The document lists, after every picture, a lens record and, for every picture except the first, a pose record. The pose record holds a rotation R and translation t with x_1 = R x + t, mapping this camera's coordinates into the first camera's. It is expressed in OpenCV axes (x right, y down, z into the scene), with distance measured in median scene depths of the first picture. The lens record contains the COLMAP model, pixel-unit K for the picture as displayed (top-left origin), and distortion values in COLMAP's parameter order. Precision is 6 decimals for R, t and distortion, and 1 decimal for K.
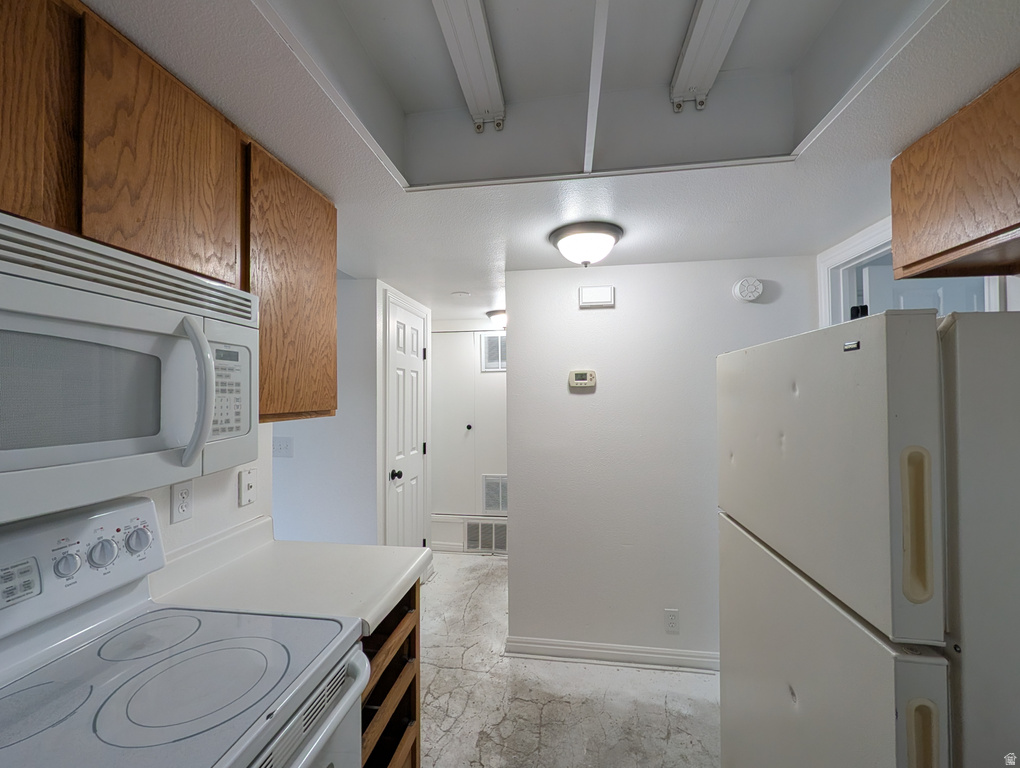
lens RADIAL K [[421.4, 0, 509.9], [0, 421.4, 387.5], [0, 0, 1]] dist [-0.002260, 0.000798]
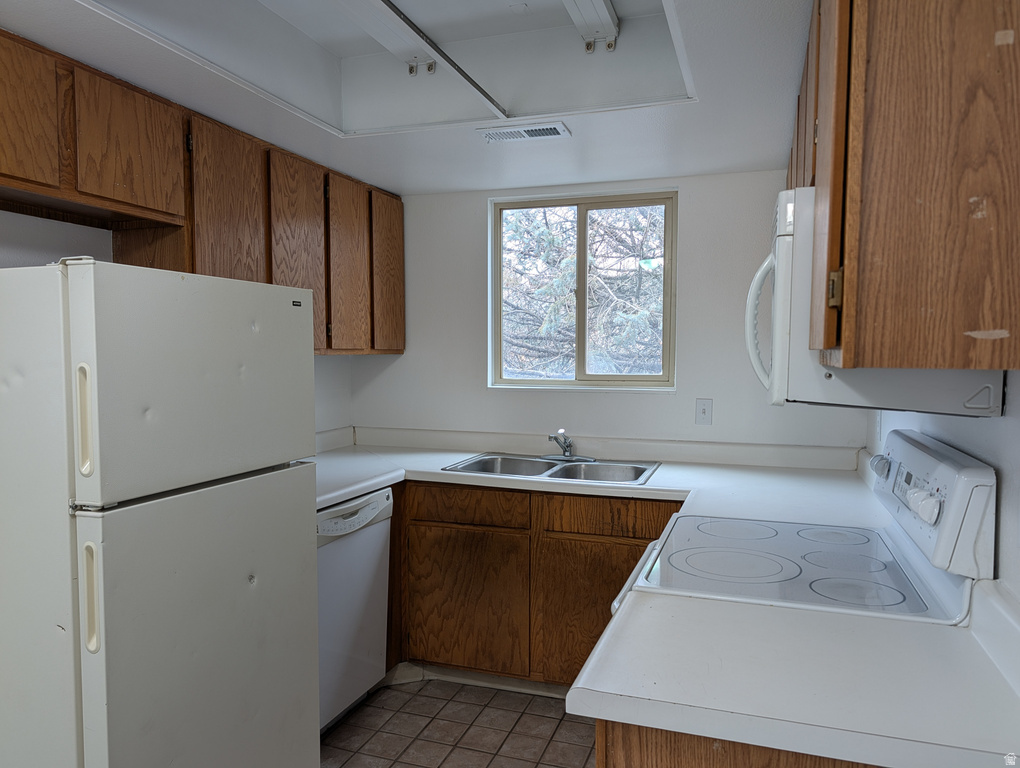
lens RADIAL K [[736.4, 0, 515.5], [0, 736.4, 387.9], [0, 0, 1]] dist [0.022402, -0.022503]
pose [[-0.981043, -0.005362, 0.193714, -0.426181], [0.000850, 0.999488, 0.031971, 0.102203], [-0.193787, 0.031530, -0.980537, 2.608750]]
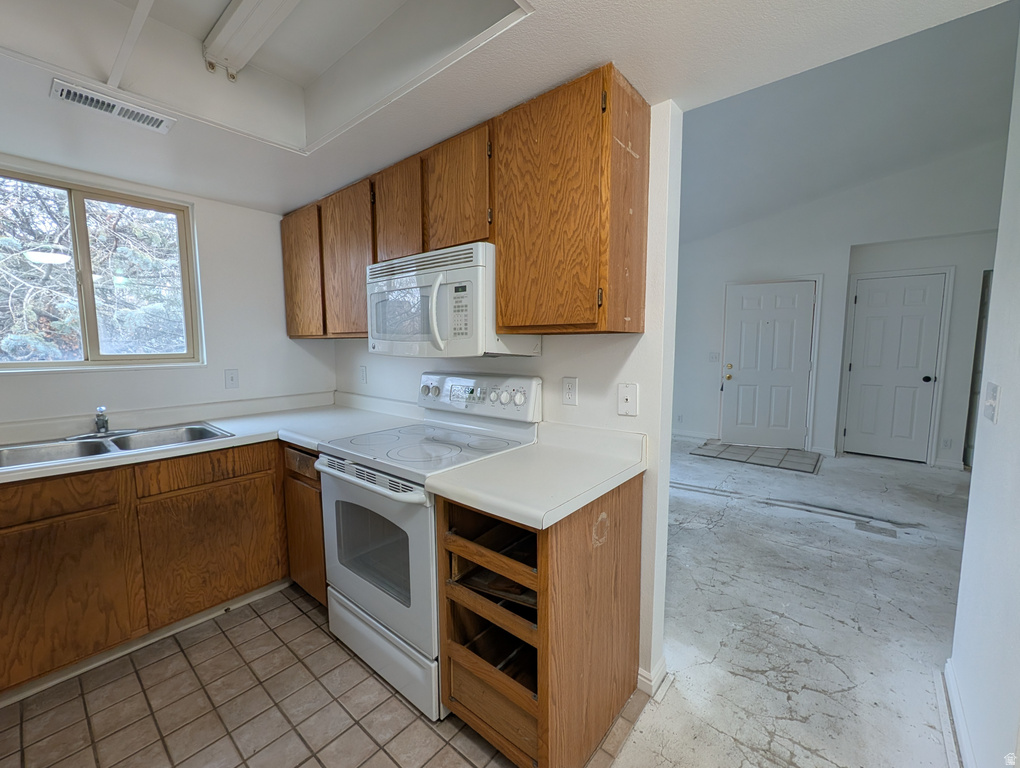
lens RADIAL K [[421.4, 0, 512.3], [0, 421.4, 384.1], [0, 0, 1]] dist [-0.002260, 0.000798]
pose [[-0.535039, 0.095689, -0.839391, 0.638006], [0.023401, 0.994862, 0.098497, 0.135306], [0.844504, 0.033058, -0.534529, 2.029612]]
